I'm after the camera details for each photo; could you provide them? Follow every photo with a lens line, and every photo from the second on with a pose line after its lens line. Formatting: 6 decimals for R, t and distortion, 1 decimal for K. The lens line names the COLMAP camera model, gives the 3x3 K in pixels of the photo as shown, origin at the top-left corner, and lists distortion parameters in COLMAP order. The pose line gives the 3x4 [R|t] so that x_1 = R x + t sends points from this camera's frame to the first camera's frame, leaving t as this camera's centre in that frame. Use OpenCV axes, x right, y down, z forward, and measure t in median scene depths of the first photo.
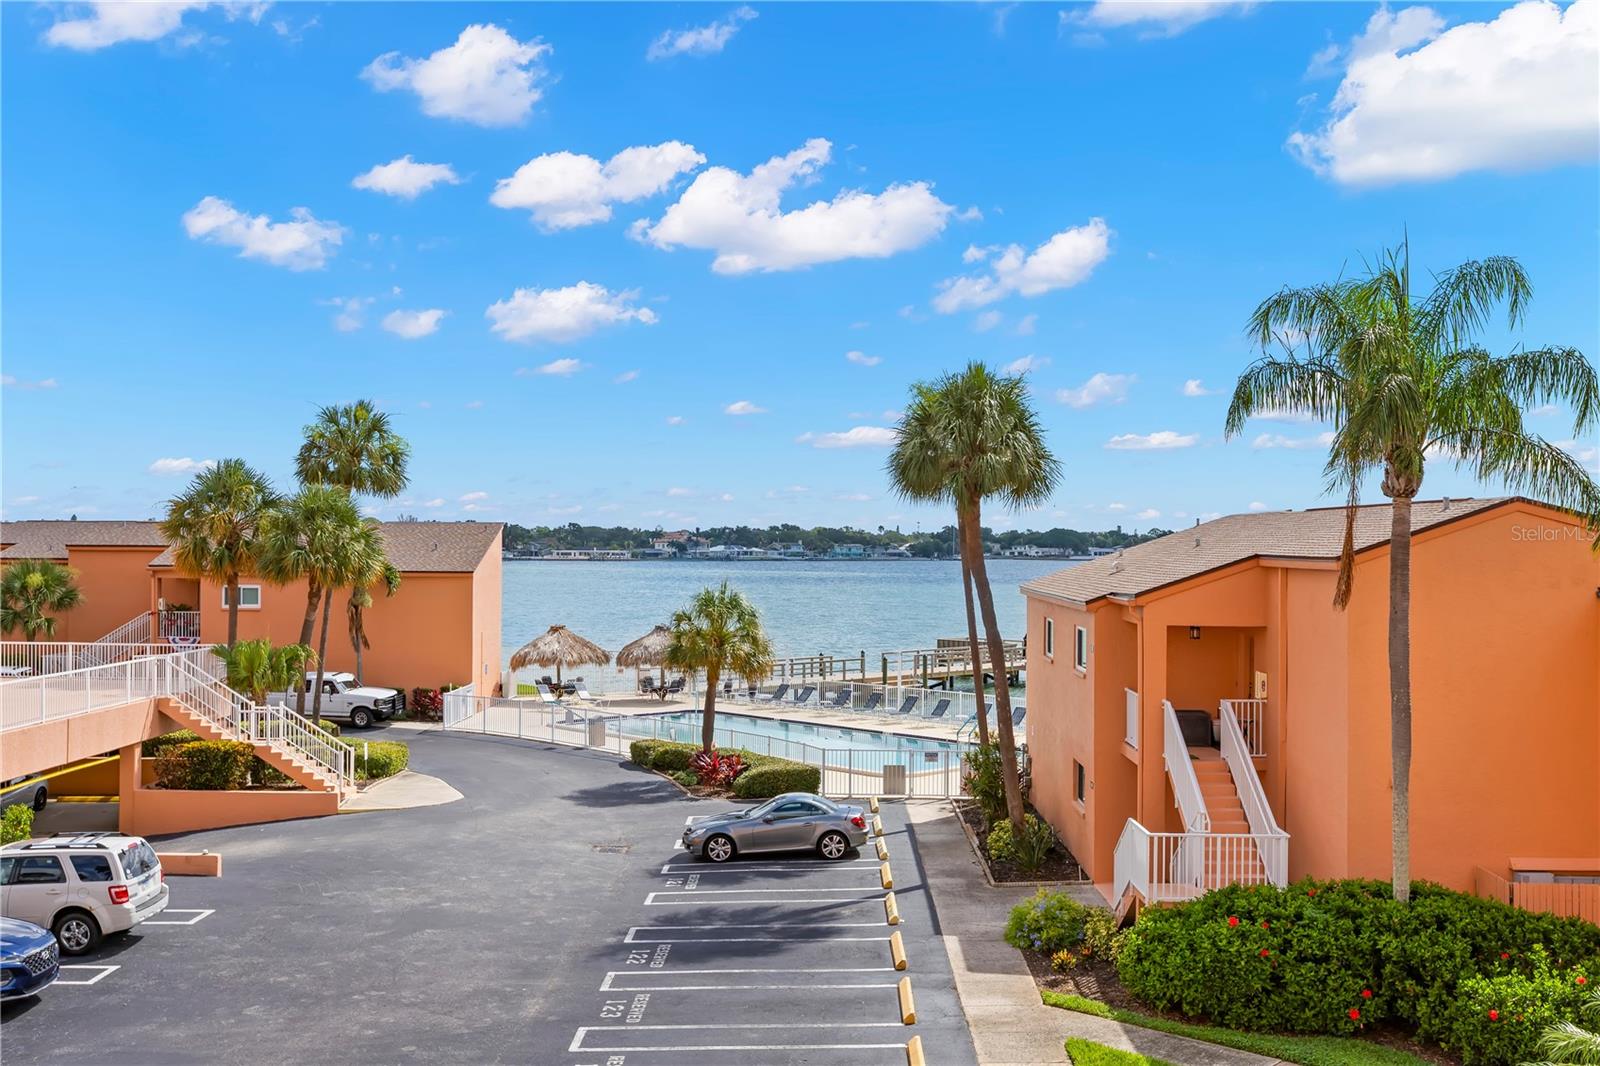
lens RADIAL K [[1559.5, 0, 815.3], [0, 1559.5, 531.5], [0, 0, 1]] dist [-0.029757, 0.000000]
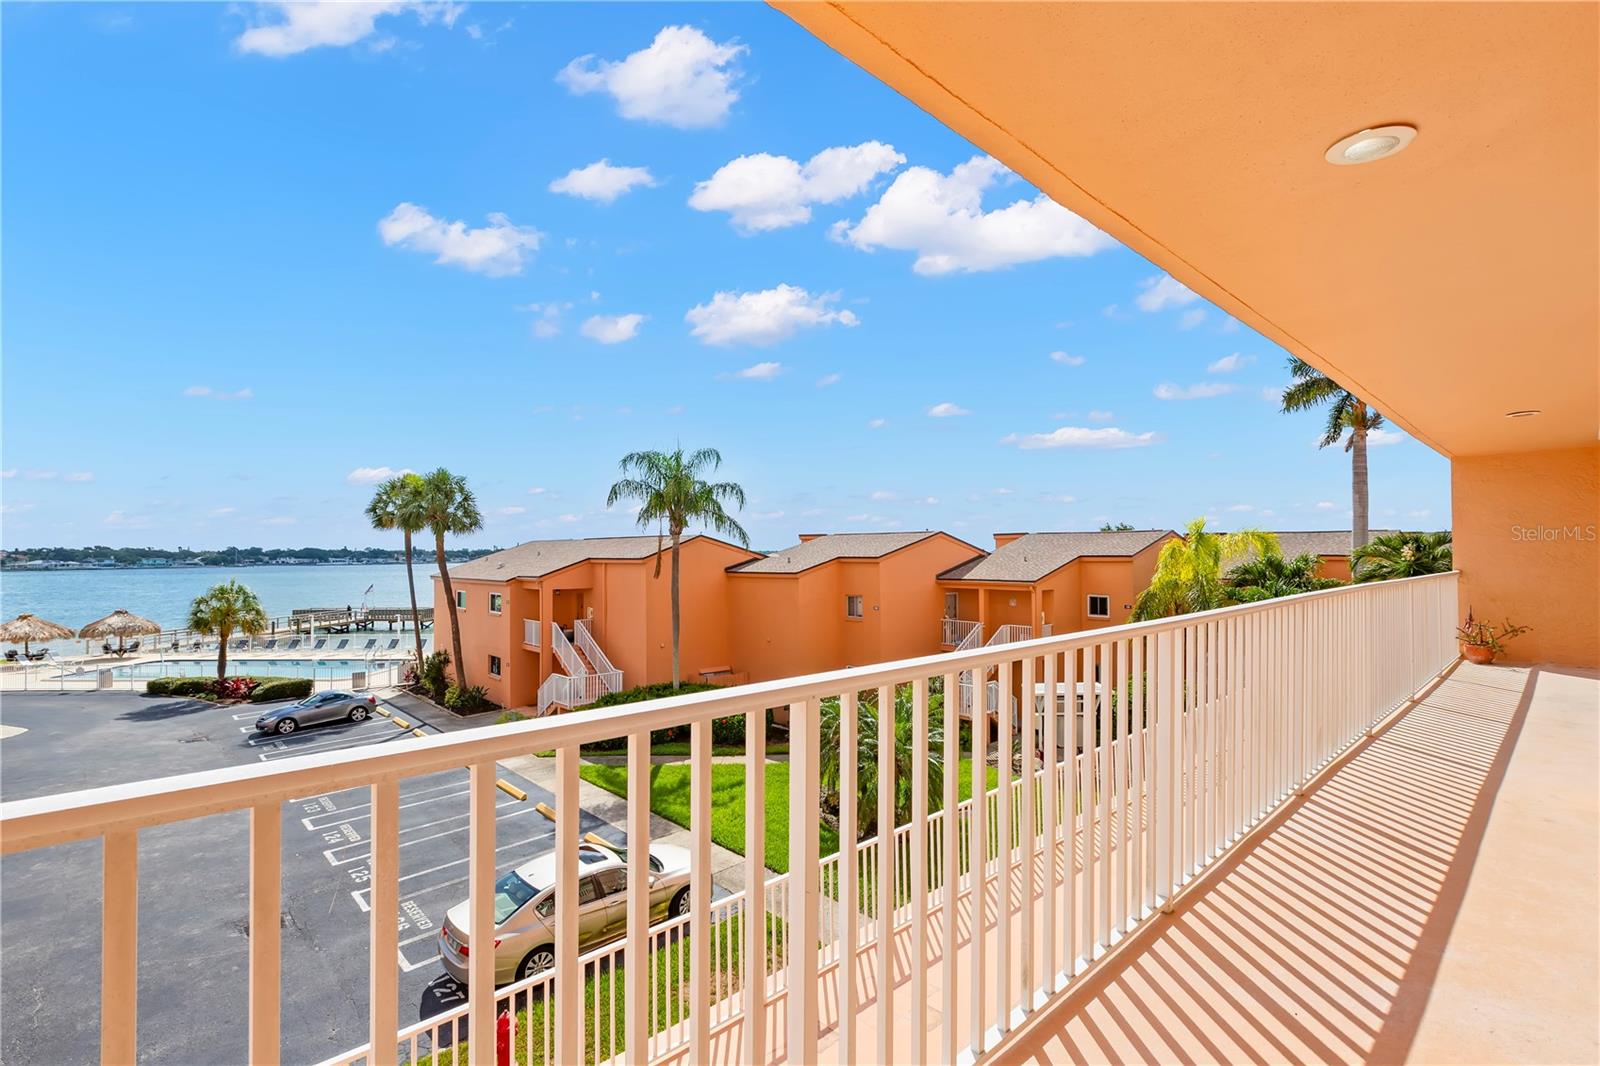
lens RADIAL K [[719.9, 0, 805.4], [0, 719.9, 539.4], [0, 0, 1]] dist [0.001846, -0.001898]
pose [[0.720127, 0.001870, 0.693840, -0.157246], [0.006488, 0.999935, -0.009428, -0.000727], [-0.693812, 0.011291, 0.720067, -0.015910]]
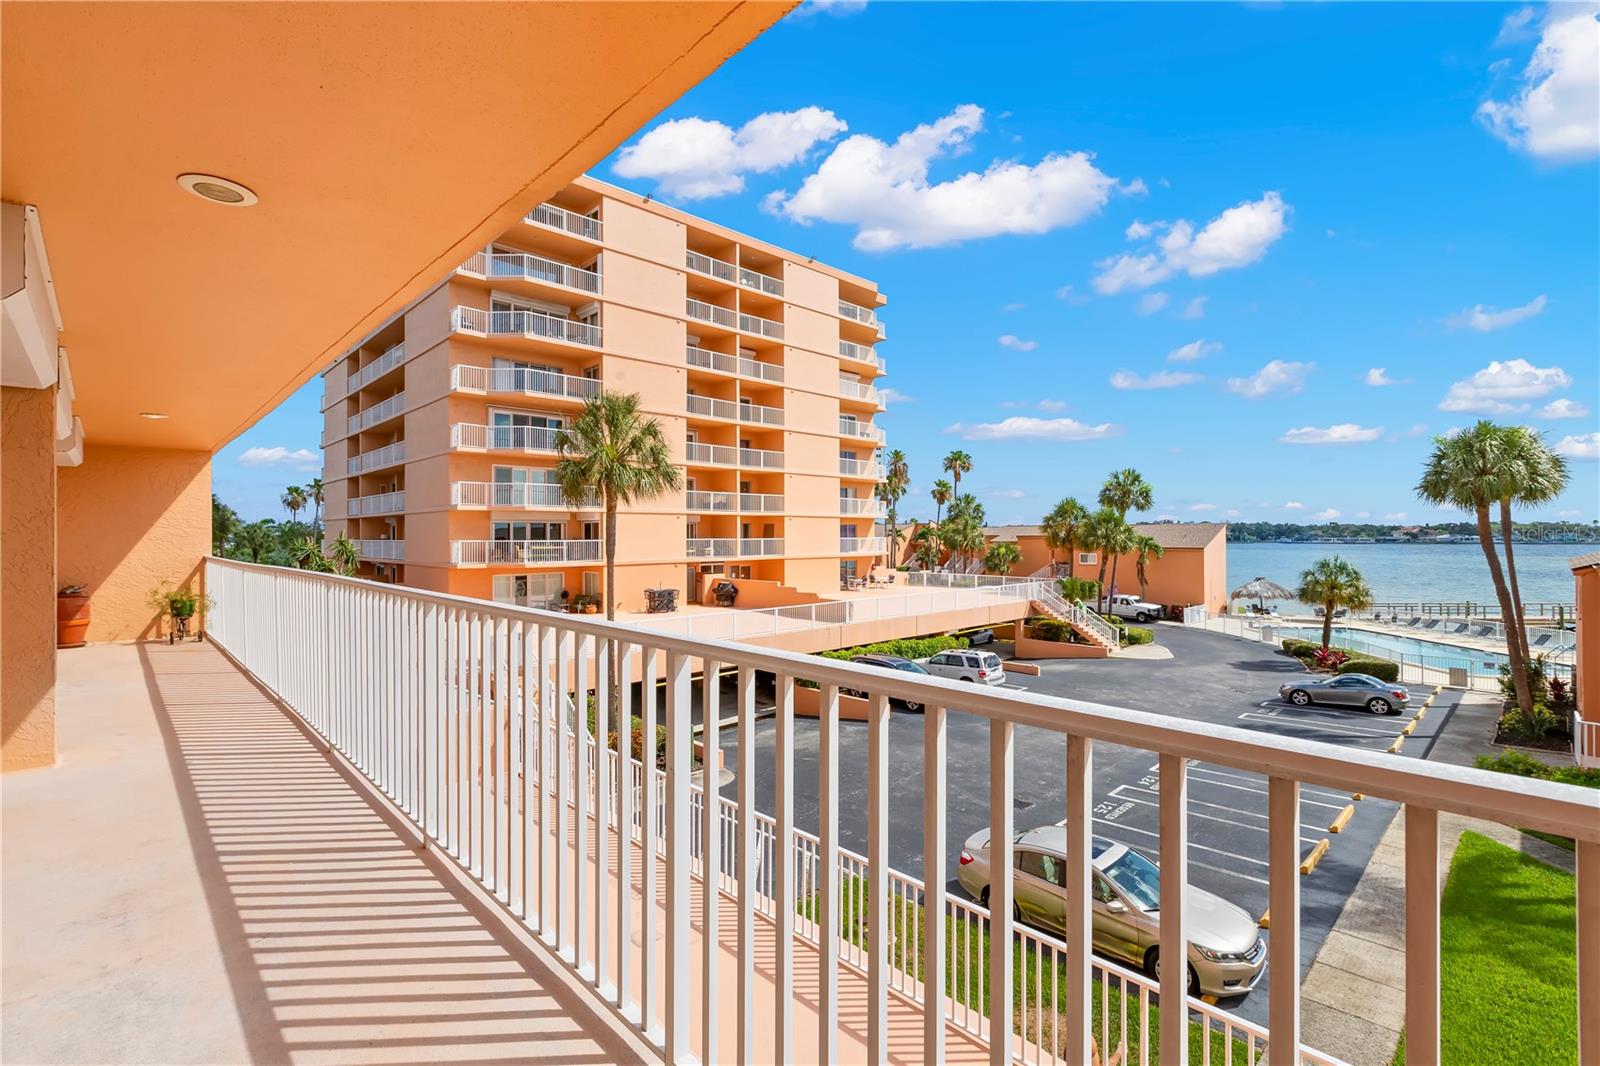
lens RADIAL K [[719.9, 0, 798.4], [0, 719.9, 523.6], [0, 0, 1]] dist [0.001846, -0.001898]
pose [[0.696870, -0.017650, -0.716980, 0.105624], [0.011340, 0.999843, -0.013590, 0.001251], [0.717108, 0.001340, 0.696961, -0.016916]]
